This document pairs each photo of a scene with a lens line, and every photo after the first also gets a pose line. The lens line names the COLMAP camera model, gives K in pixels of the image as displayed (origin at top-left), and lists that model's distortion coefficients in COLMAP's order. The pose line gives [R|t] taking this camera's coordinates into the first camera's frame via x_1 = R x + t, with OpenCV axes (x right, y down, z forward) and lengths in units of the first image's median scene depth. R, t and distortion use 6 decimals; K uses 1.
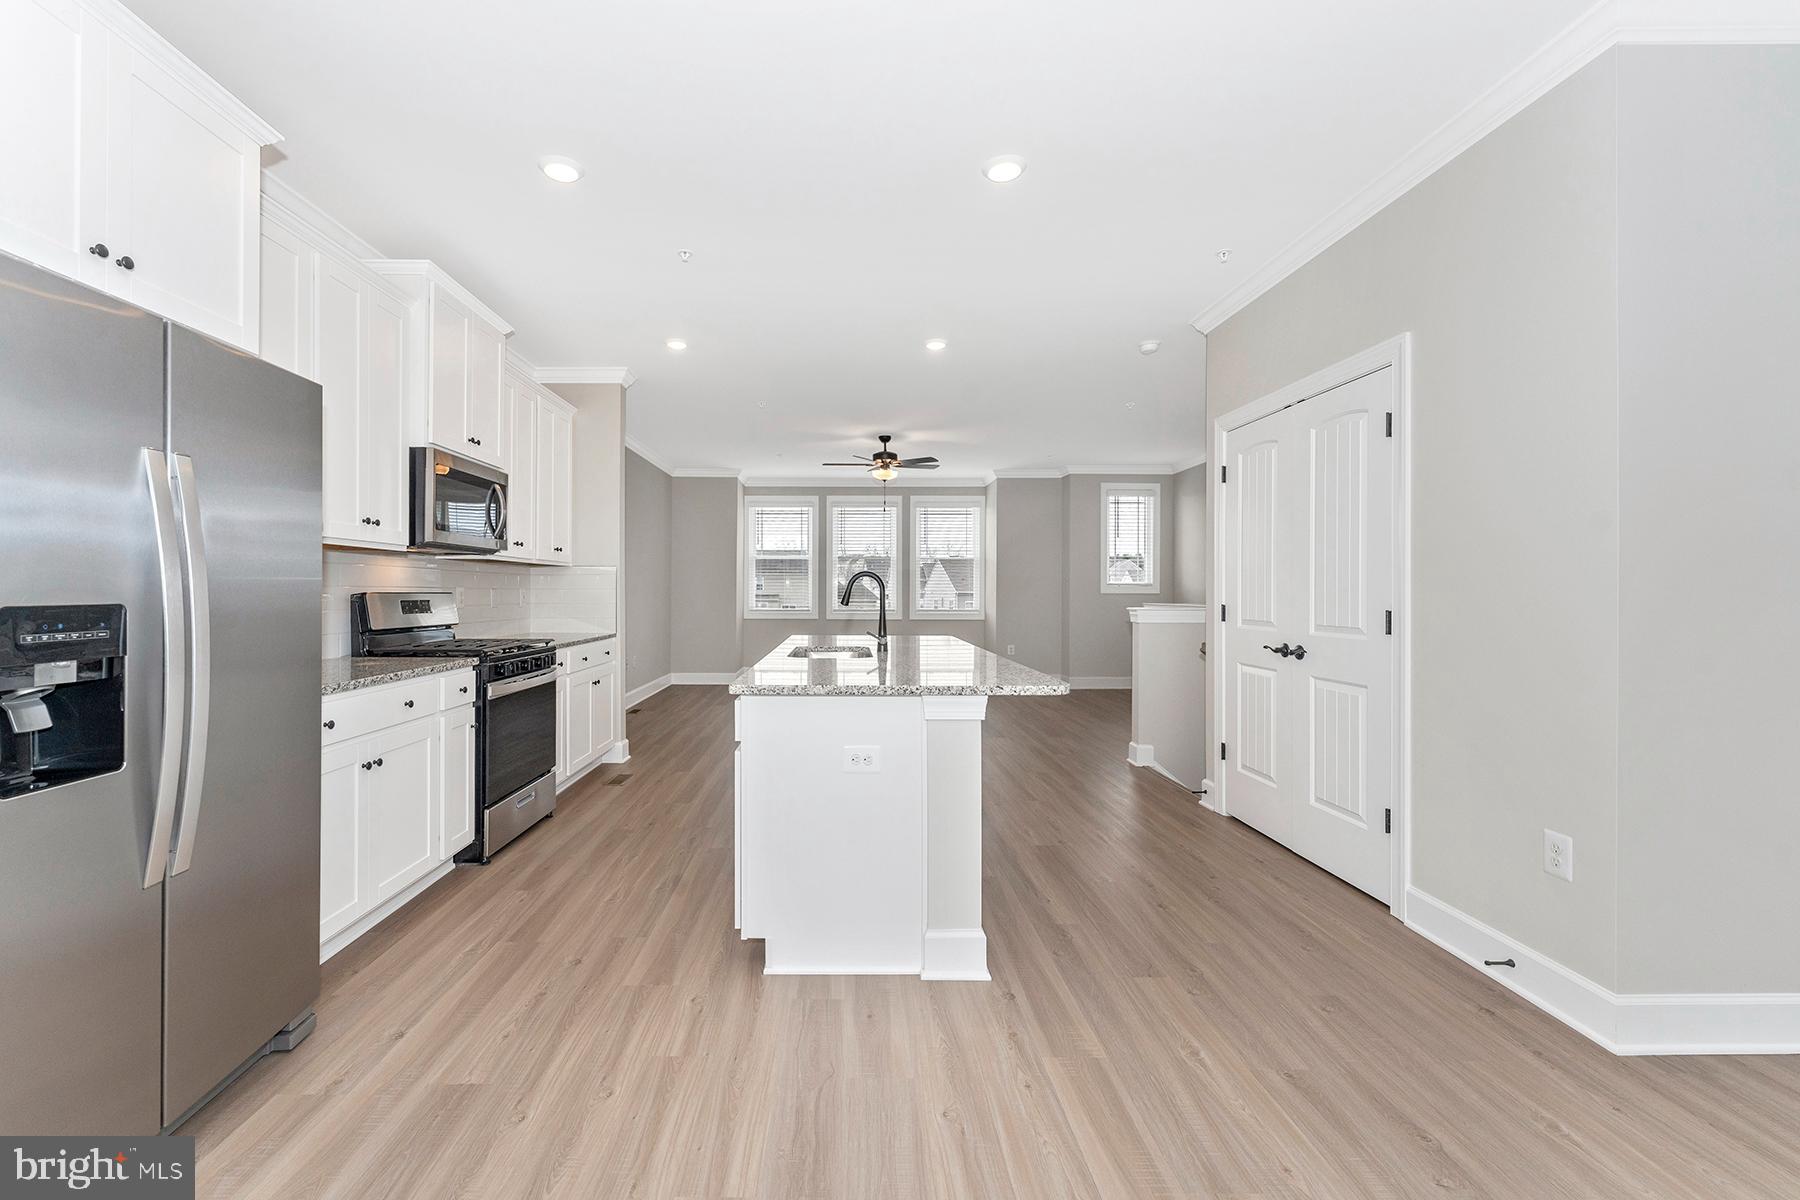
lens RADIAL K [[736.7, 0, 900.0], [0, 736.7, 600.0], [0, 0, 1]] dist [-0.001102, -0.000075]
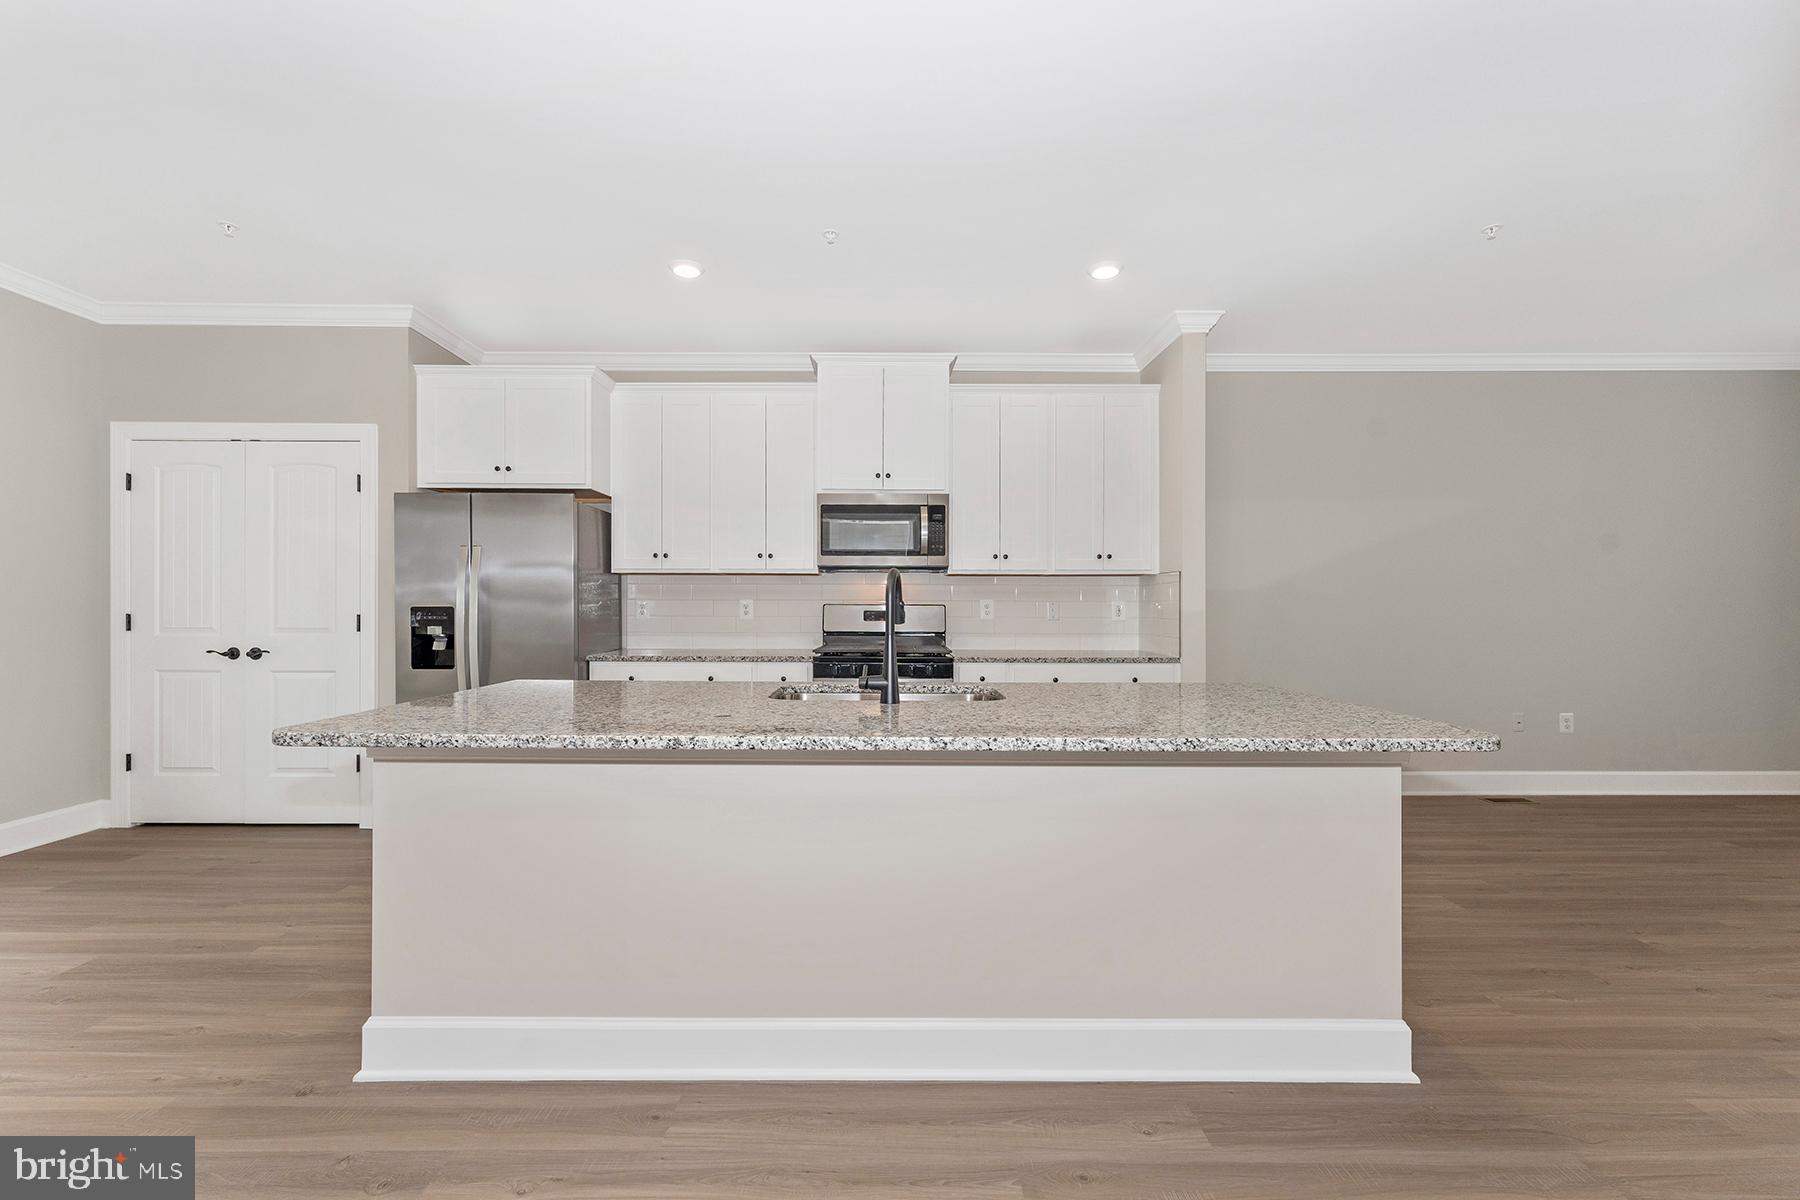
lens RADIAL K [[736.7, 0, 900.0], [0, 736.7, 600.0], [0, 0, 1]] dist [-0.001102, -0.000075]
pose [[0.072002, 0.001618, 0.997403, -0.659351], [0.012781, 0.999915, -0.002544, 0.003829], [-0.997323, 0.012931, 0.071975, -0.137038]]
